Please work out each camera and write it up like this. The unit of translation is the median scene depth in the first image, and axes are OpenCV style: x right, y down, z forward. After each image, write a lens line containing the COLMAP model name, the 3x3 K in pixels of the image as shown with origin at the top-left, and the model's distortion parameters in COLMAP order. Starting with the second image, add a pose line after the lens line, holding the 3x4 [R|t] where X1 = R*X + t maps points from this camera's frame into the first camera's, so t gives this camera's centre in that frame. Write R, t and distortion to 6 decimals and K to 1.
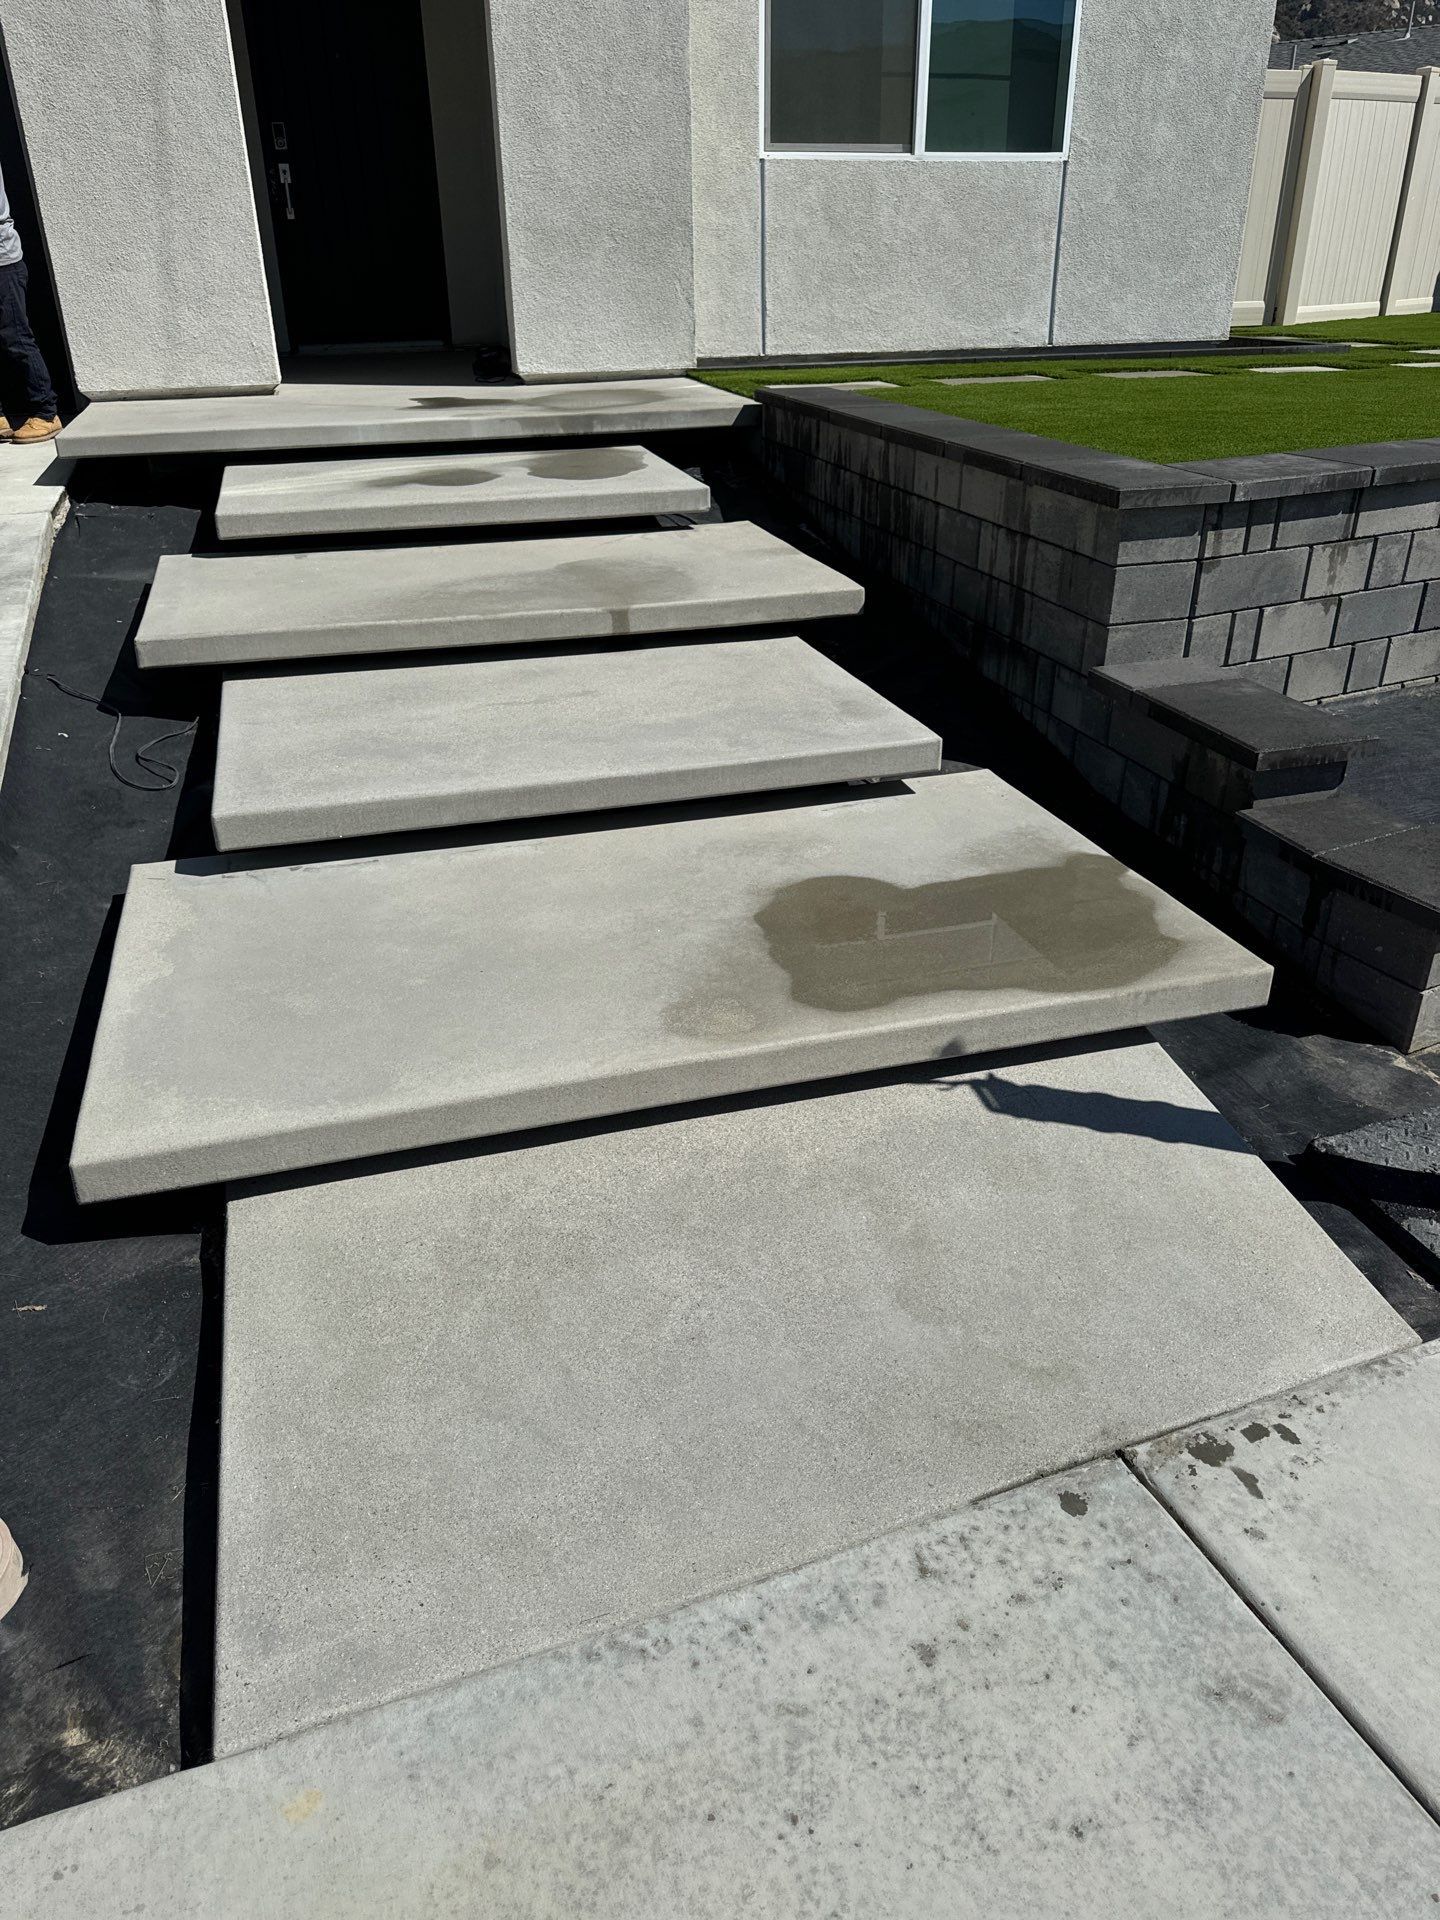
lens RADIAL K [[1365.5, 0, 720.0], [0, 1365.5, 960.0], [0, 0, 1]] dist [0.009231, -0.014898]
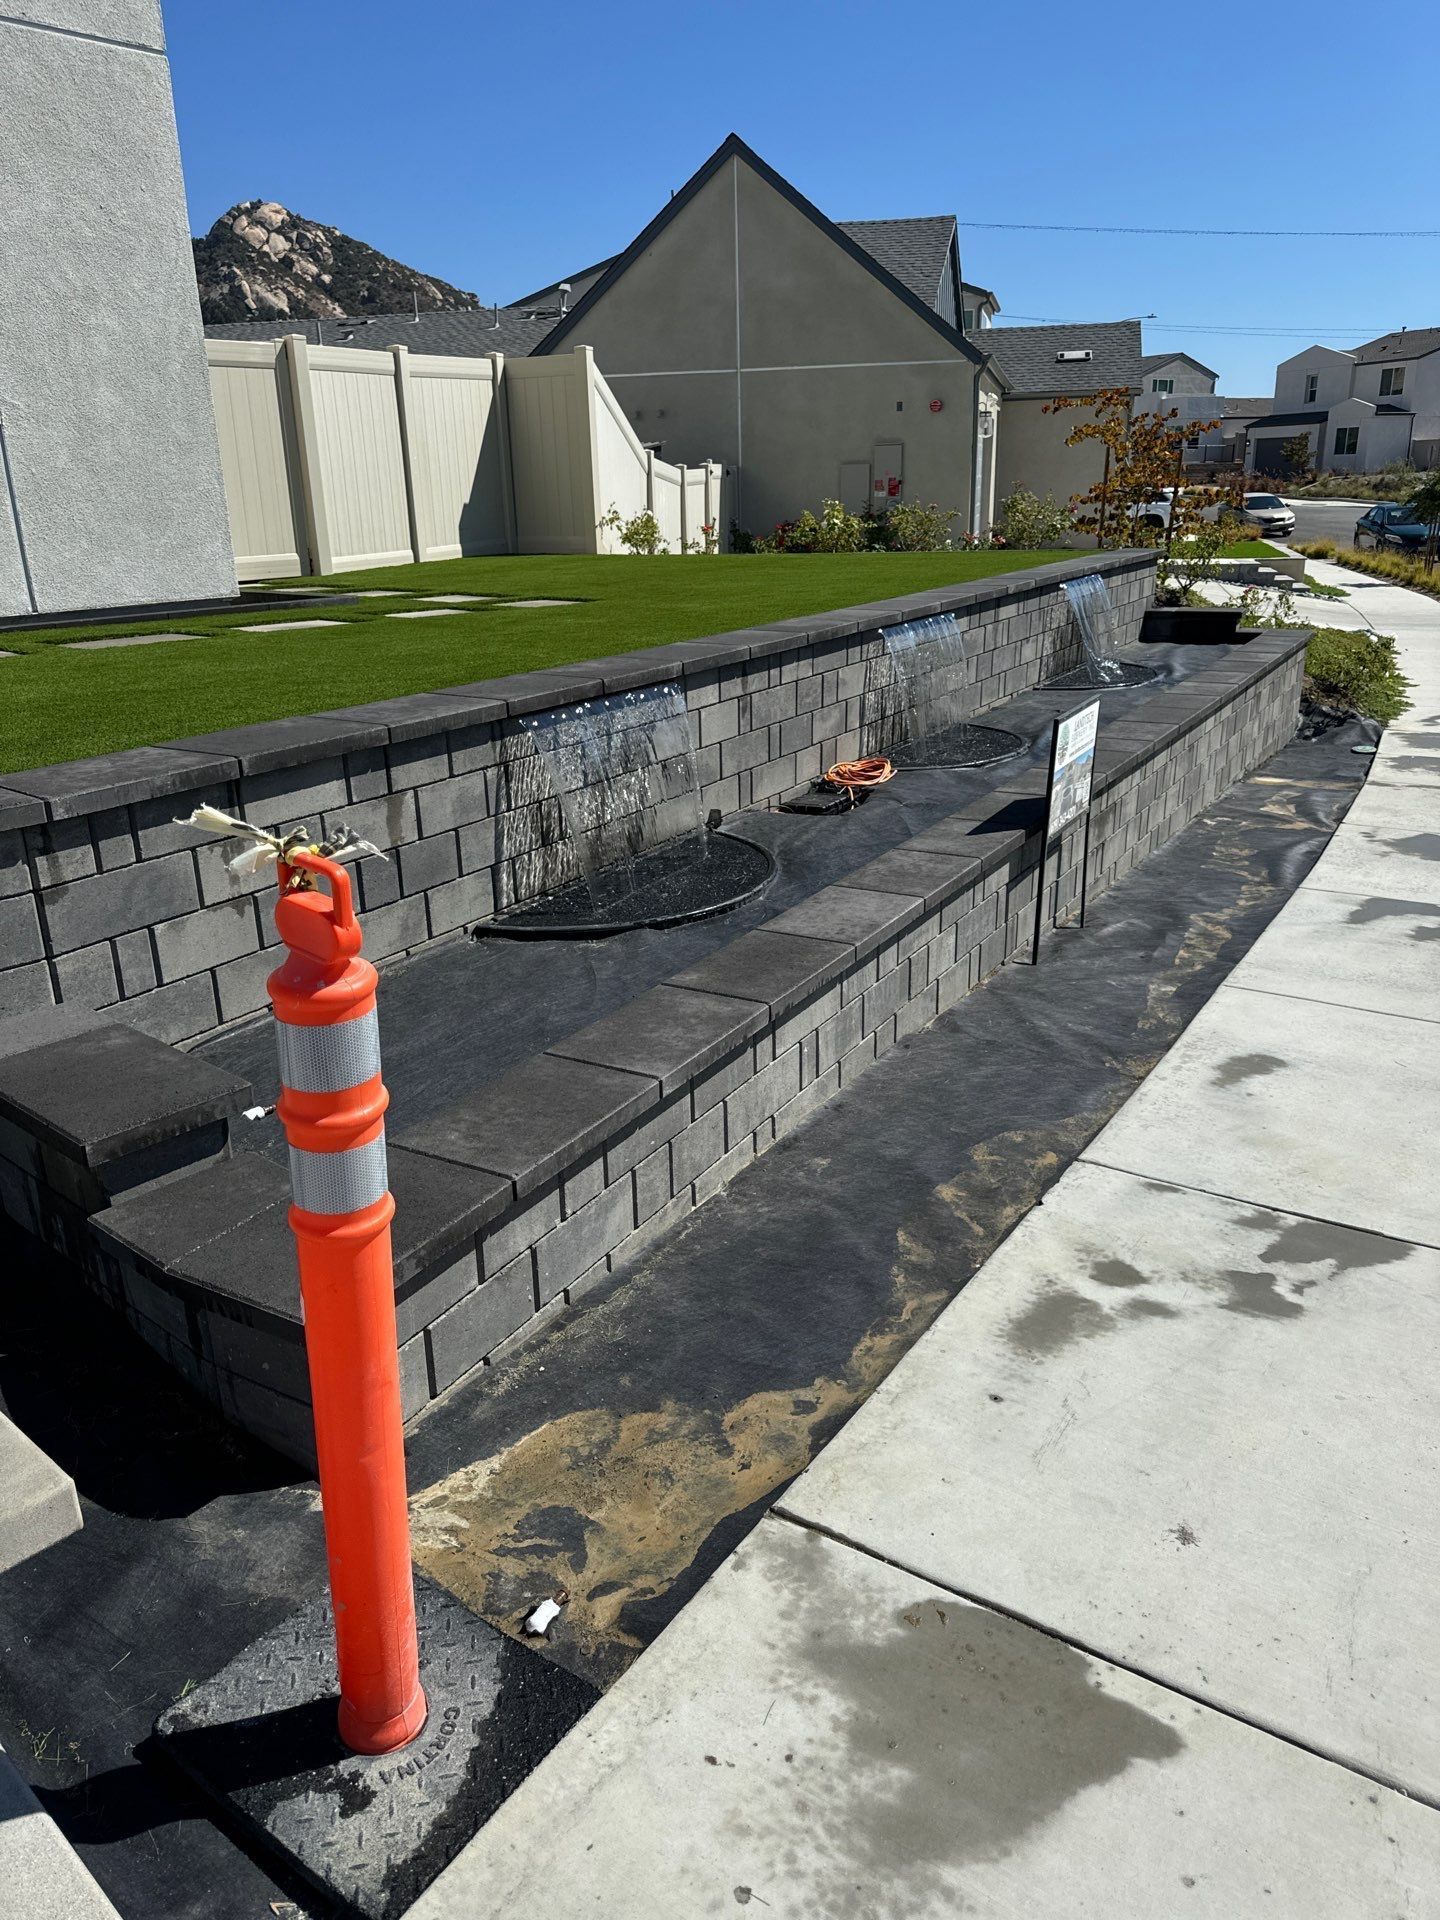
lens RADIAL K [[1360.4, 0, 721.6], [0, 1360.4, 964.0], [0, 0, 1]] dist [0.047783, -0.074818]
pose [[0.841395, -0.187470, 0.506862, 0.221418], [0.261528, 0.962013, -0.078324, -0.064949], [-0.472924, 0.198460, 0.858462, 0.092692]]
